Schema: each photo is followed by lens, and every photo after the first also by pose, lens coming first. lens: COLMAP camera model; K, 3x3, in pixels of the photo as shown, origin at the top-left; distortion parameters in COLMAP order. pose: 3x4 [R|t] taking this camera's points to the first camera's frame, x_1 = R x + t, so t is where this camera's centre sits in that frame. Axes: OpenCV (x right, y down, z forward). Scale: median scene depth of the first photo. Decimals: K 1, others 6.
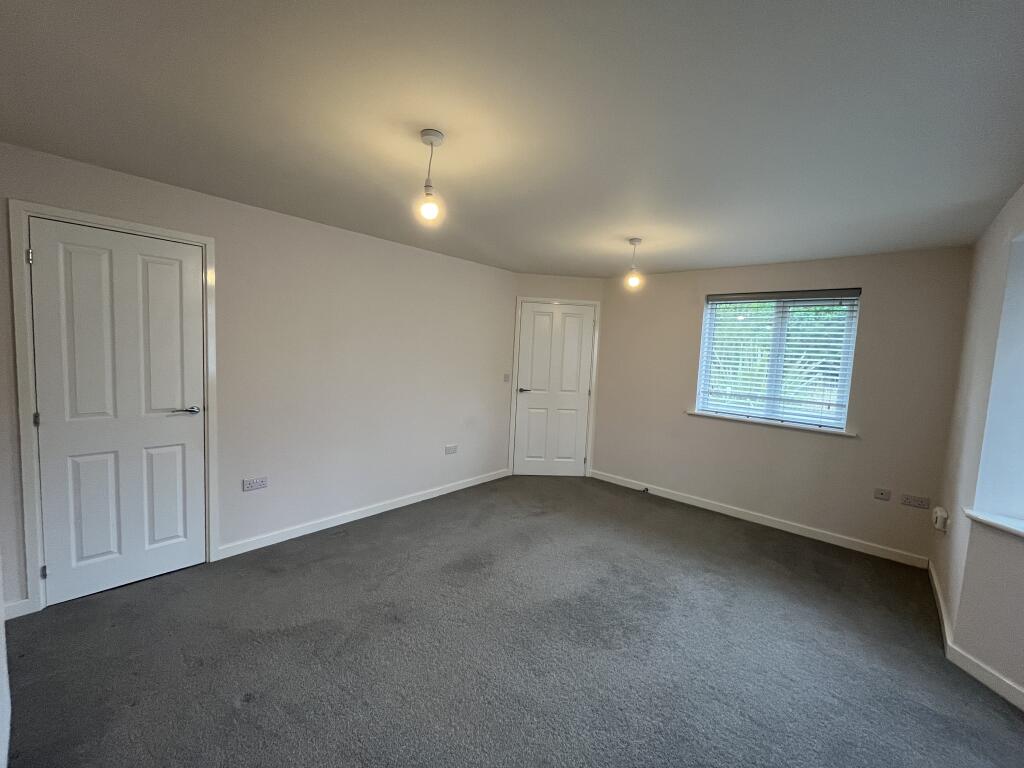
lens RADIAL K [[416.0, 0, 512.0], [0, 416.0, 384.0], [0, 0, 1]] dist [-0.001915, -0.000140]
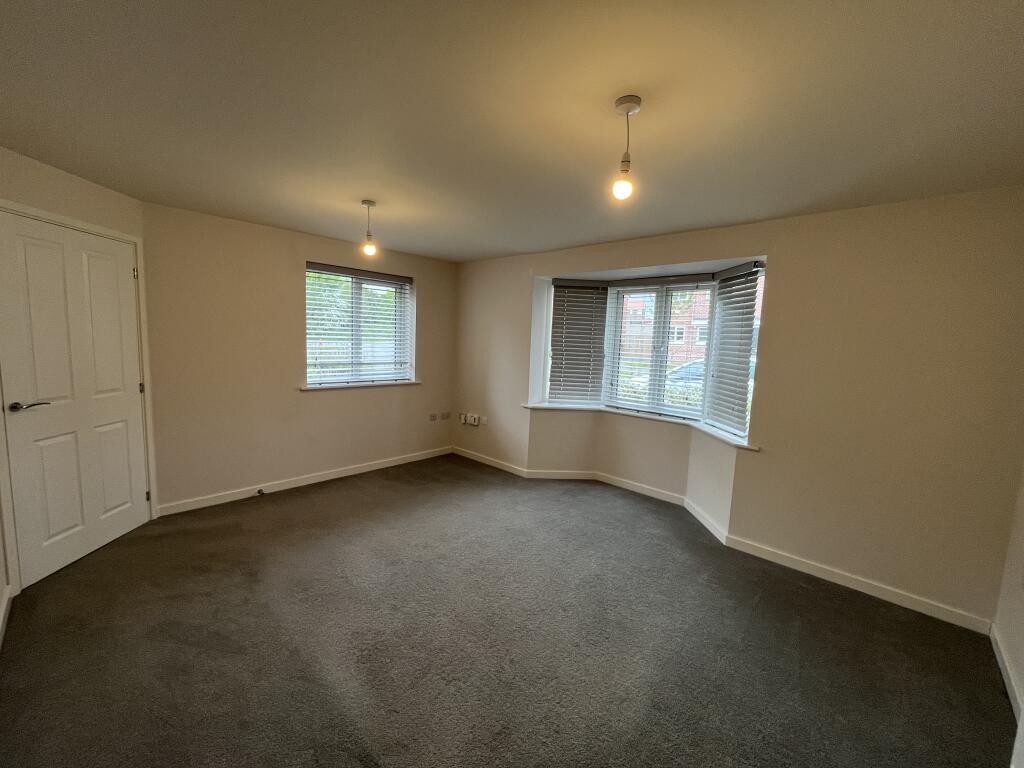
lens RADIAL K [[416.0, 0, 512.0], [0, 416.0, 384.0], [0, 0, 1]] dist [-0.001915, -0.000140]
pose [[0.017468, -0.157017, 0.987441, -0.443450], [0.043731, 0.986767, 0.156136, -0.061153], [-0.998891, 0.040455, 0.024104, 0.478081]]
